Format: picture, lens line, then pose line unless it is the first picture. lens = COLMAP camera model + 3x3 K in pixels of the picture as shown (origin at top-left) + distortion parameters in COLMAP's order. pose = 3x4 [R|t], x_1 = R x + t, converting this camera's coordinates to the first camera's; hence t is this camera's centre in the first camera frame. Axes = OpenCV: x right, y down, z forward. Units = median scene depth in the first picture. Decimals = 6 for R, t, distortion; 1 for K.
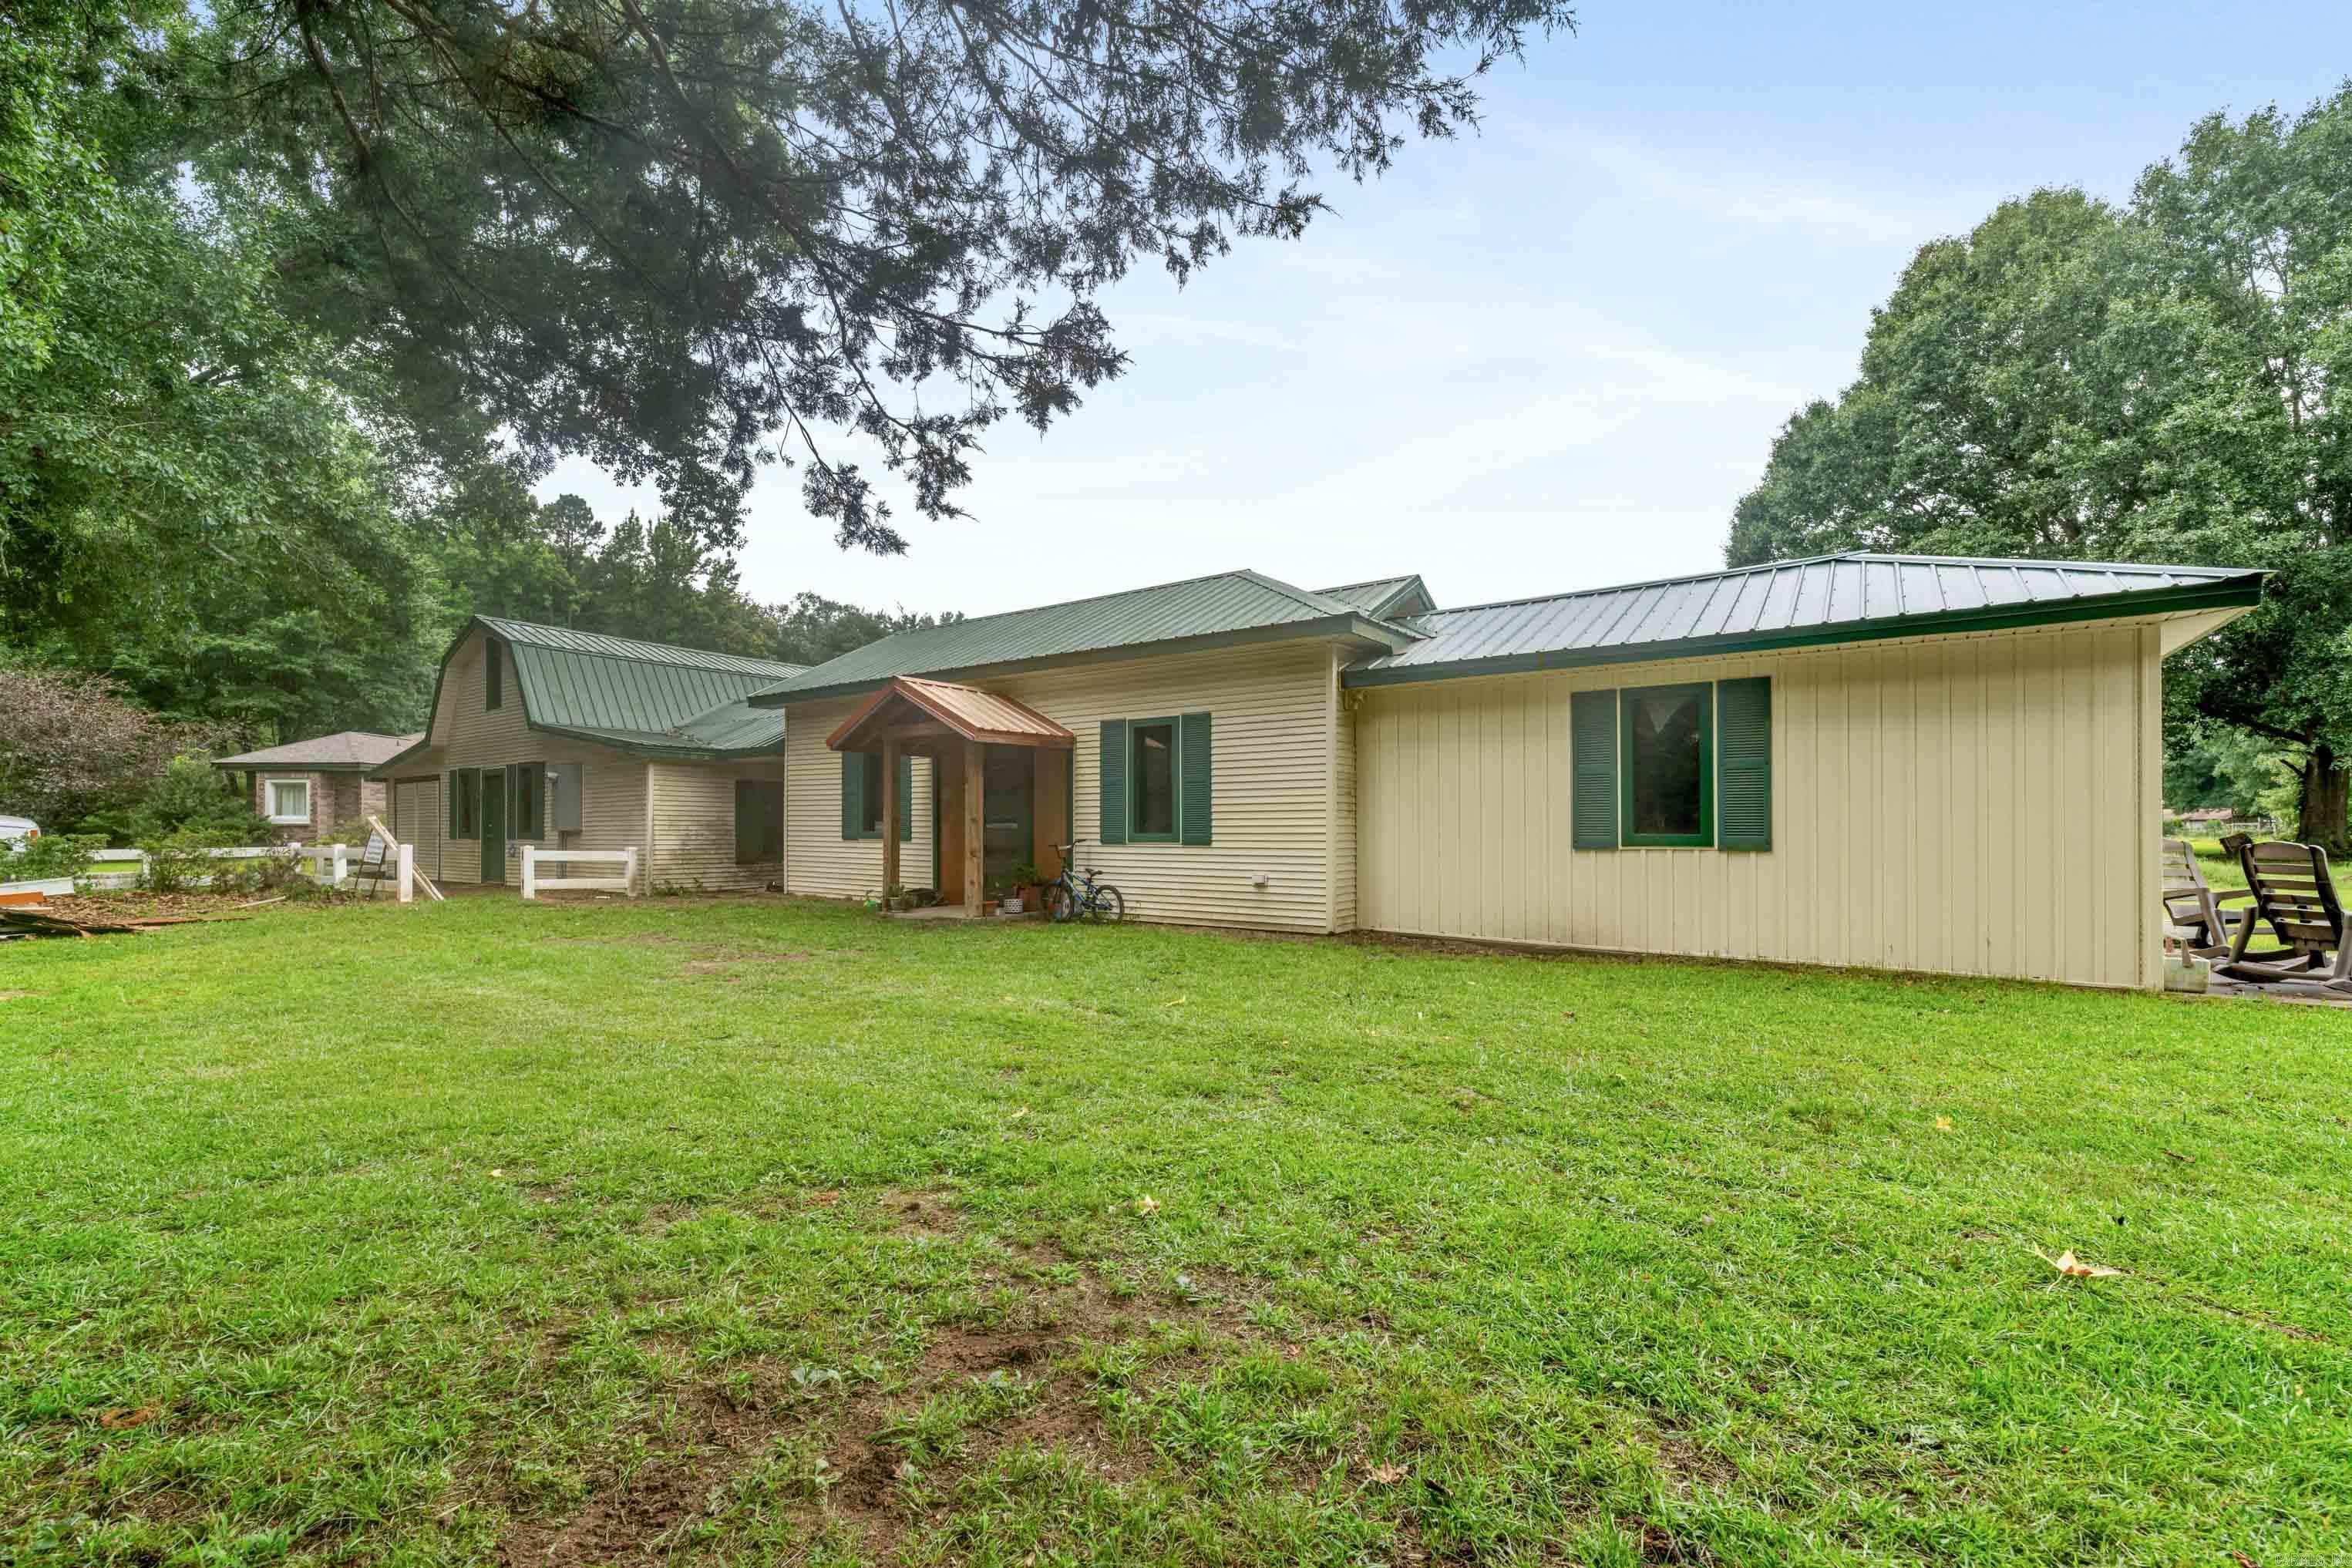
lens RADIAL K [[958.1, 0, 1181.6], [0, 958.1, 832.8], [0, 0, 1]] dist [-0.001135, 0.000087]
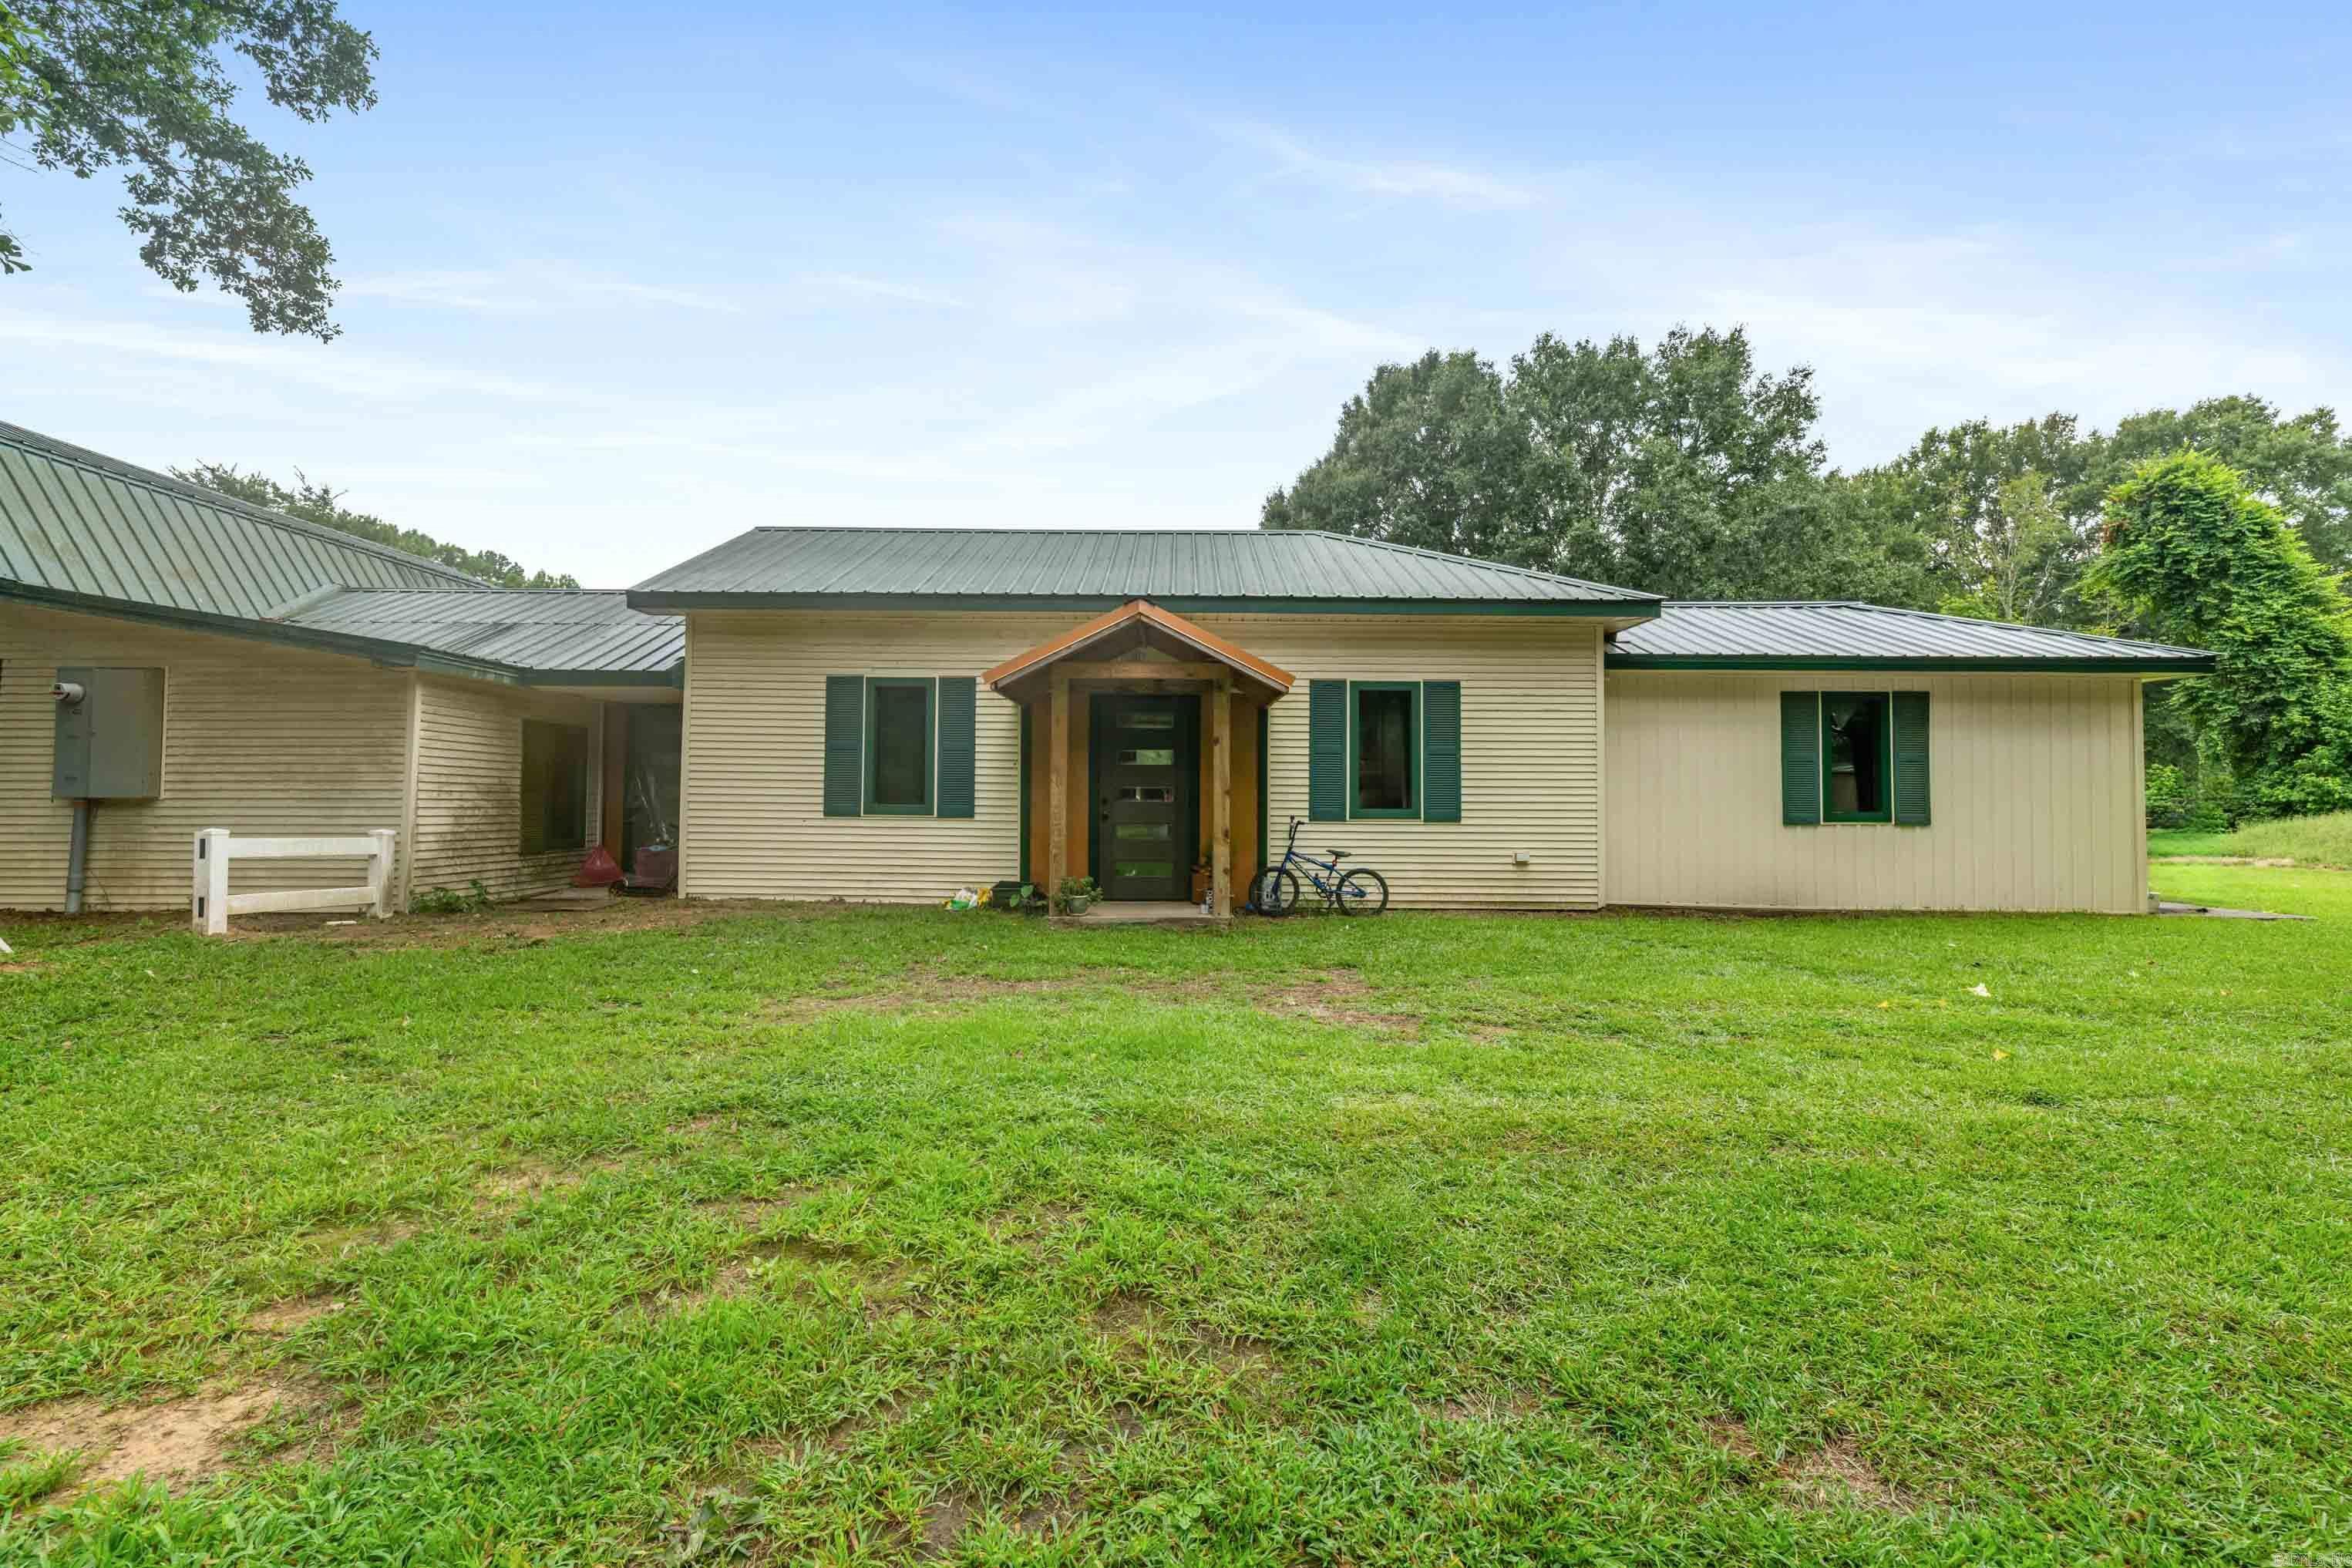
lens RADIAL K [[932.5, 0, 1176.0], [0, 932.5, 784.0], [0, 0, 1]] dist [-0.001200, -0.000263]
pose [[0.819894, 0.017069, 0.572260, -0.707165], [-0.005318, 0.999739, -0.022200, -0.002846], [-0.572490, 0.015158, 0.819771, 0.403168]]
